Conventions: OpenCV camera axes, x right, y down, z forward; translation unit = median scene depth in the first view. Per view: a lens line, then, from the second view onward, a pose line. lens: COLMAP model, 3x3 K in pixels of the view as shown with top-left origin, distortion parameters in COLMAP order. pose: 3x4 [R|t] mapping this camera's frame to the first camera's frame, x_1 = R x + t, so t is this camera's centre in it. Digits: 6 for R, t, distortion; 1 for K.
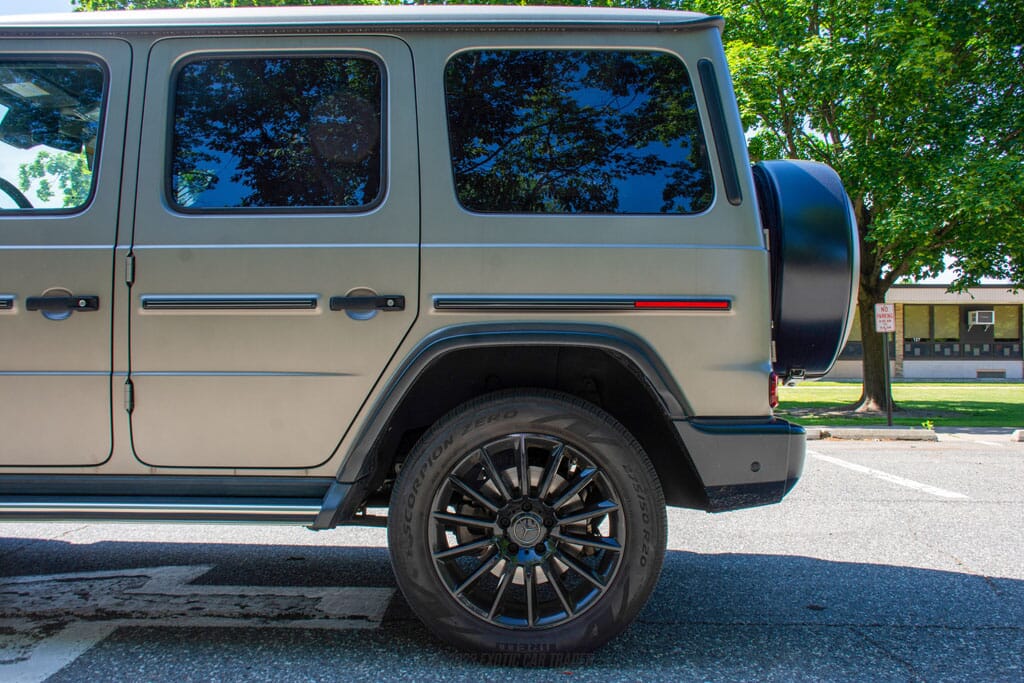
lens RADIAL K [[960.3, 0, 499.1], [0, 960.3, 357.6], [0, 0, 1]] dist [-0.115010, 0.197133]
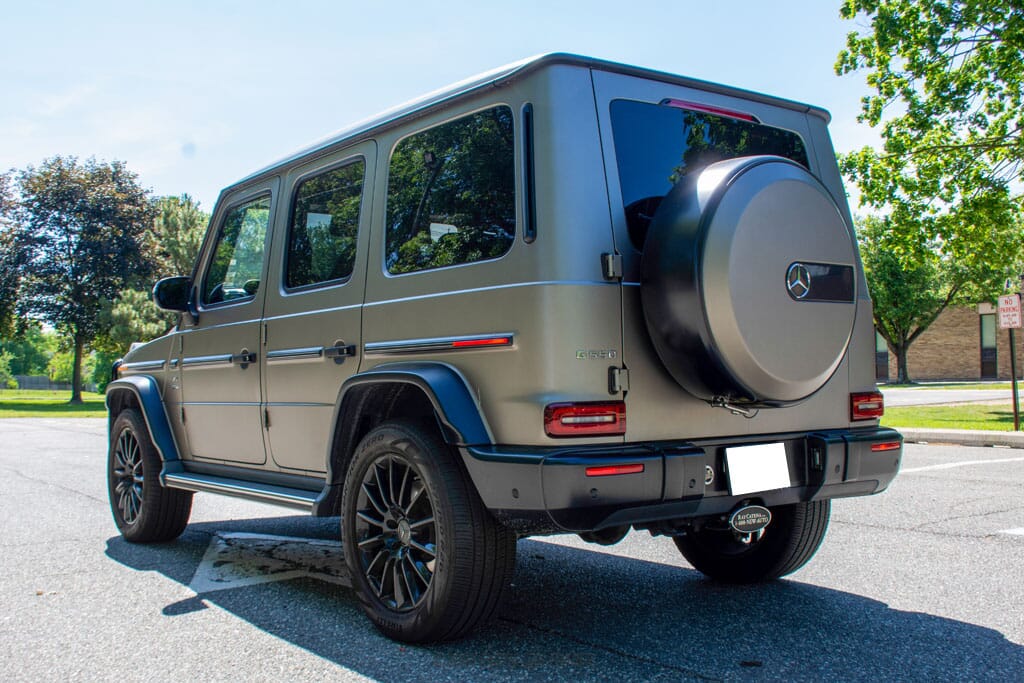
lens RADIAL K [[1052.9, 0, 509.8], [0, 1052.9, 397.2], [0, 0, 1]] dist [-0.004890, 0.001071]
pose [[0.629310, -0.003197, -0.777148, 1.146994], [0.028845, 0.999399, 0.019247, -0.015187], [0.776619, -0.034529, 0.629023, 0.250120]]
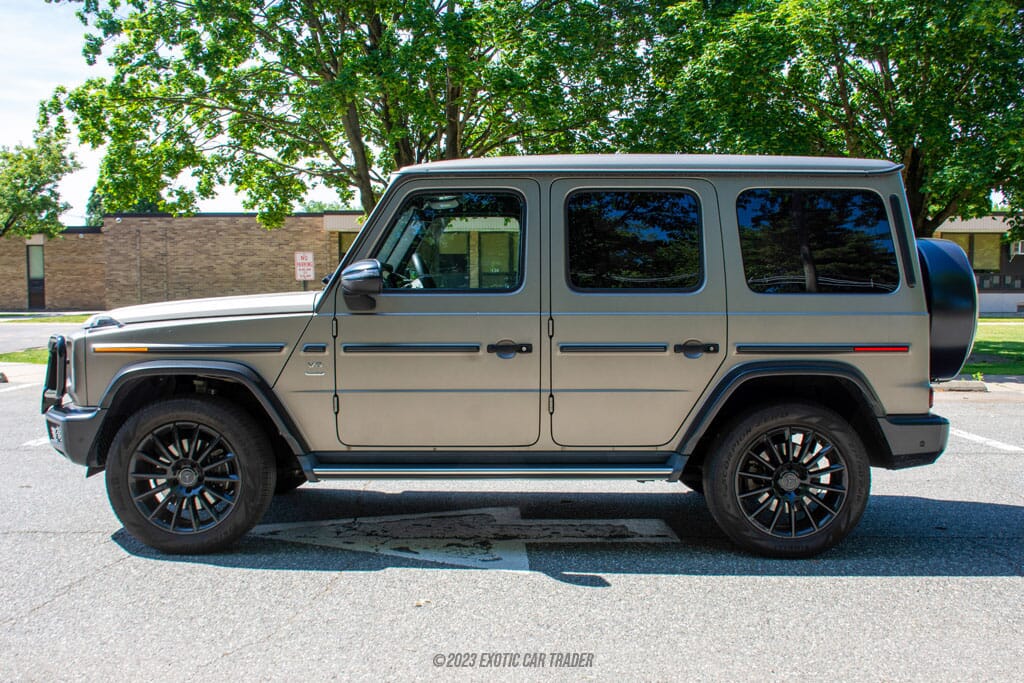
lens RADIAL K [[1044.5, 0, 530.0], [0, 1044.5, 381.4], [0, 0, 1]] dist [-0.068601, 0.125899]
pose [[0.999533, -0.005004, 0.030140, -0.480967], [0.002290, 0.995992, 0.089410, -0.162005], [-0.030466, -0.089300, 0.995539, -0.809265]]
